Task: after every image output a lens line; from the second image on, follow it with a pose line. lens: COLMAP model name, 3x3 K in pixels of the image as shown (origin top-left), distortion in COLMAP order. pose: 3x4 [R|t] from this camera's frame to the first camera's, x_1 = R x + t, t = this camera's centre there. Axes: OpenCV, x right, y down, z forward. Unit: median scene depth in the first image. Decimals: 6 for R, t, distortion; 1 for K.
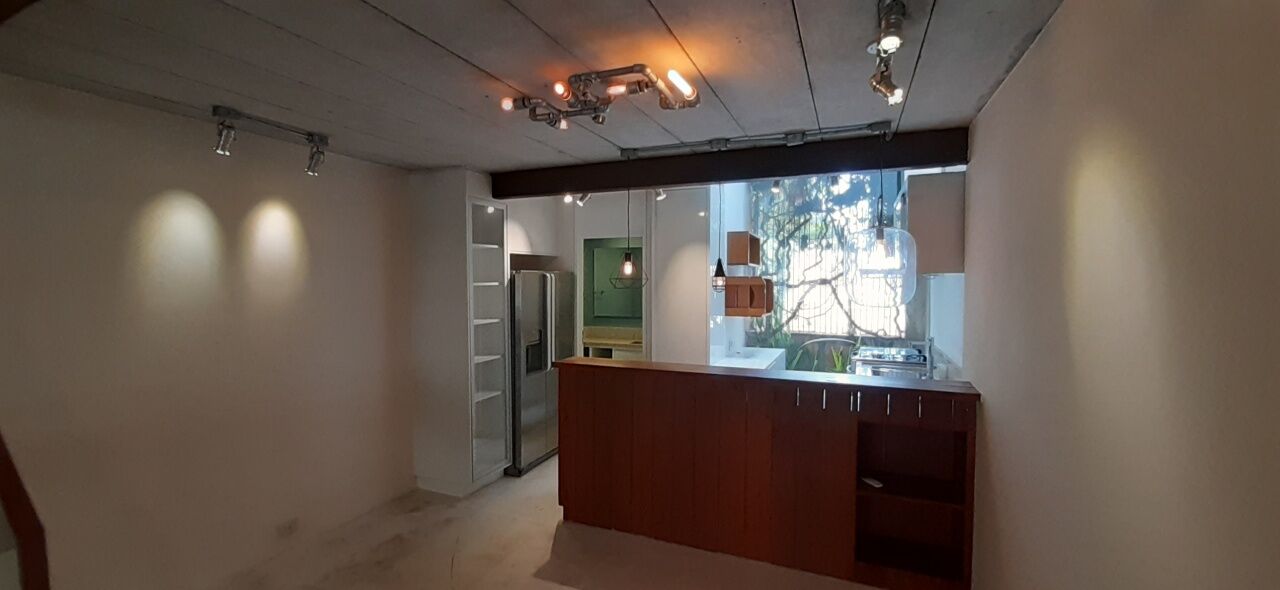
lens RADIAL K [[516.1, 0, 637.4], [0, 516.1, 295.2], [0, 0, 1]] dist [-0.000563, -0.008469]
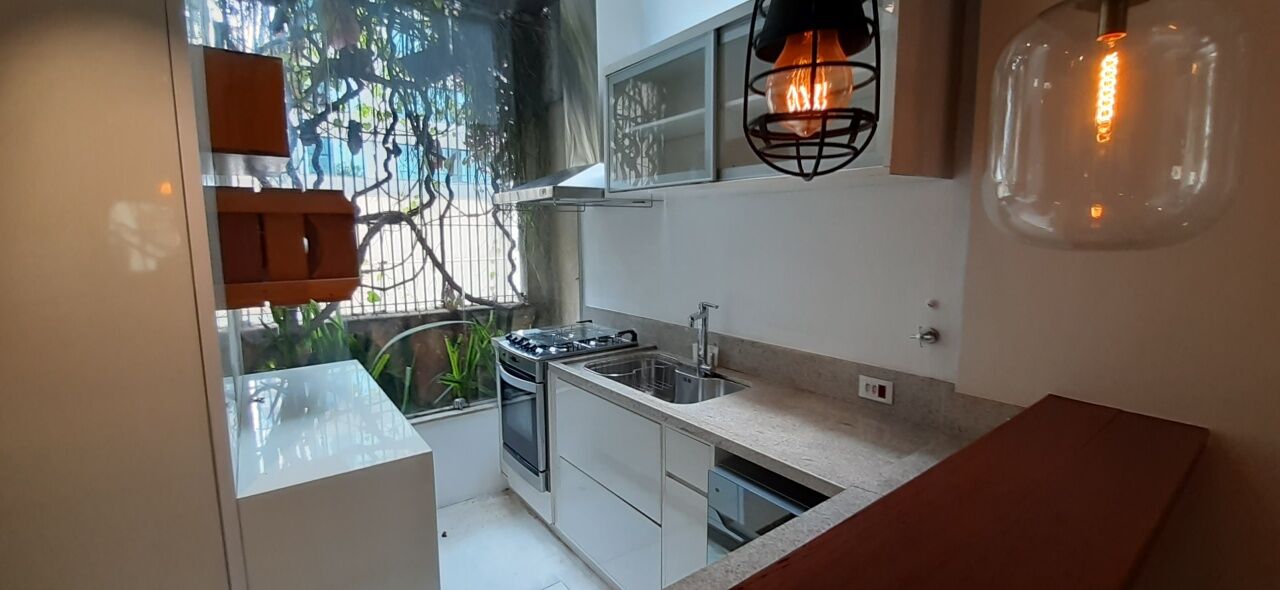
lens RADIAL K [[514.9, 0, 634.4], [0, 514.9, 294.5], [0, 0, 1]] dist [0.000587, 0.000007]
pose [[0.499294, -0.109598, 0.859473, 0.017111], [0.032699, 0.993644, 0.107711, 0.003604], [-0.865815, -0.025676, 0.499705, 0.546620]]
